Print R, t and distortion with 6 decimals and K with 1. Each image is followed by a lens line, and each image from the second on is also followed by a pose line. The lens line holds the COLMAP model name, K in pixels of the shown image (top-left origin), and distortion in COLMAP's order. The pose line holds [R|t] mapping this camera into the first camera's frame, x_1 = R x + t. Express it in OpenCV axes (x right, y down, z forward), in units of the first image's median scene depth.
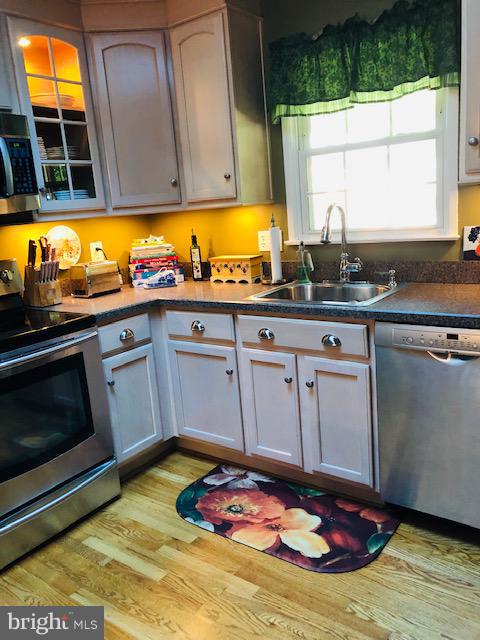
lens RADIAL K [[523.0, 0, 240.0], [0, 523.0, 320.0], [0, 0, 1]] dist [0.000141, 0.003295]
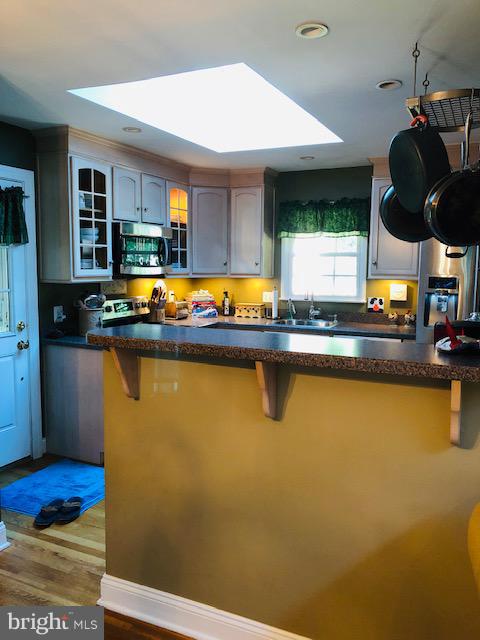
lens RADIAL K [[523.4, 0, 235.0], [0, 523.4, 322.6], [0, 0, 1]] dist [0.016571, 0.000983]
pose [[0.978170, 0.068010, 0.196364, -0.499549], [-0.046066, 0.992385, -0.114236, 0.187873], [-0.202638, 0.102697, 0.973854, -0.937235]]
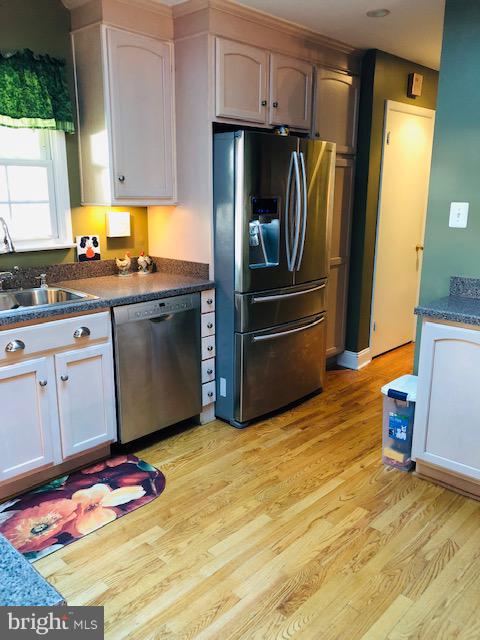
lens RADIAL K [[523.4, 0, 235.0], [0, 523.4, 322.6], [0, 0, 1]] dist [0.016571, 0.000983]
pose [[0.127398, -0.163250, 0.978325, -0.793500], [0.203665, 0.969649, 0.135281, -0.059849], [-0.970716, 0.182016, 0.156780, 0.402717]]
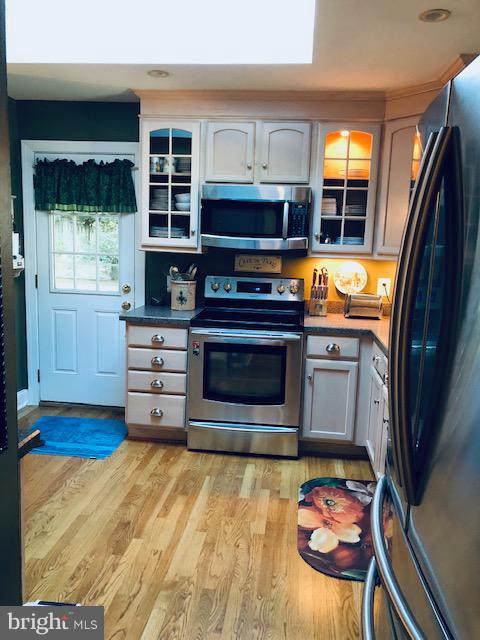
lens RADIAL K [[523.4, 0, 235.0], [0, 523.4, 322.6], [0, 0, 1]] dist [0.016571, 0.000983]
pose [[0.486816, 0.232981, -0.841861, 0.772090], [-0.265097, 0.957724, 0.111750, -0.116761], [0.832306, 0.168773, 0.527998, 0.081519]]
